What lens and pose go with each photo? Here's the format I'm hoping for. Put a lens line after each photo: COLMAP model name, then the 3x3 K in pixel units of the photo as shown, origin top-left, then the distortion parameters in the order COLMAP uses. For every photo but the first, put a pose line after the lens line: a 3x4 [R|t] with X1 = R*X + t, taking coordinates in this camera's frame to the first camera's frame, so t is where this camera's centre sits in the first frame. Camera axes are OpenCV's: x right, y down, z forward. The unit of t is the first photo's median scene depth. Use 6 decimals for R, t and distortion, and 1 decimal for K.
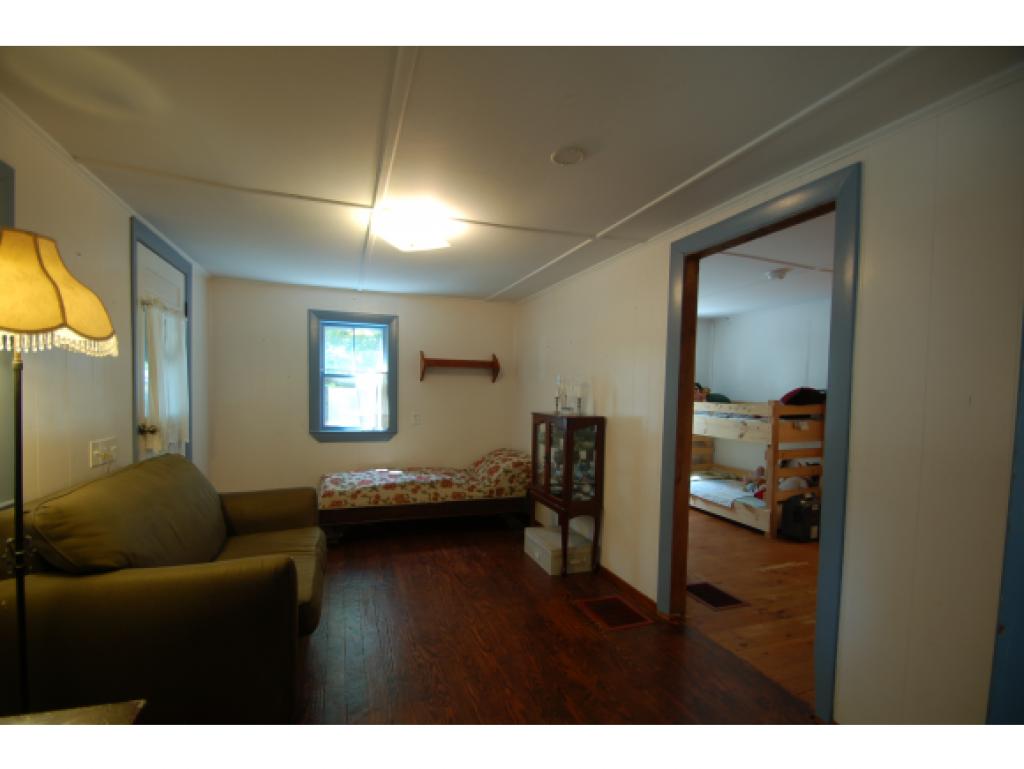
lens RADIAL K [[450.7, 0, 489.5], [0, 450.7, 405.4], [0, 0, 1]] dist [-0.004423, -0.000935]
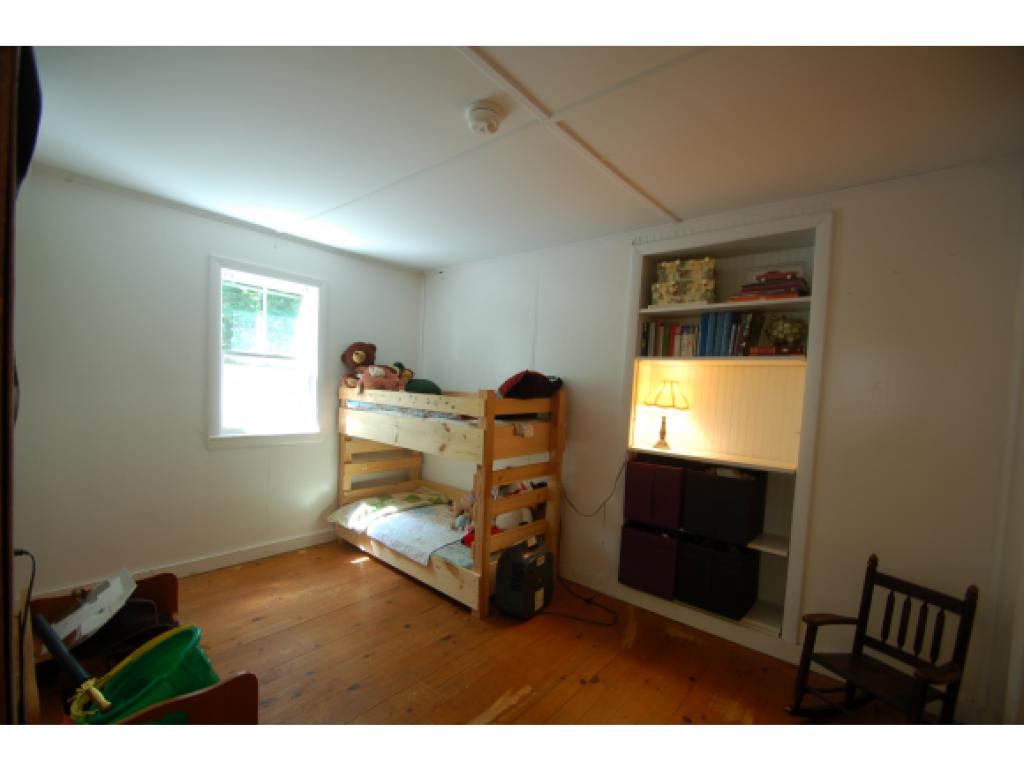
lens RADIAL K [[450.7, 0, 489.5], [0, 450.7, 405.4], [0, 0, 1]] dist [-0.004423, -0.000935]
pose [[0.869759, 0.003562, 0.493464, 0.331134], [-0.015147, 0.999695, 0.019482, -0.002660], [-0.493245, -0.024419, 0.869548, 0.466031]]
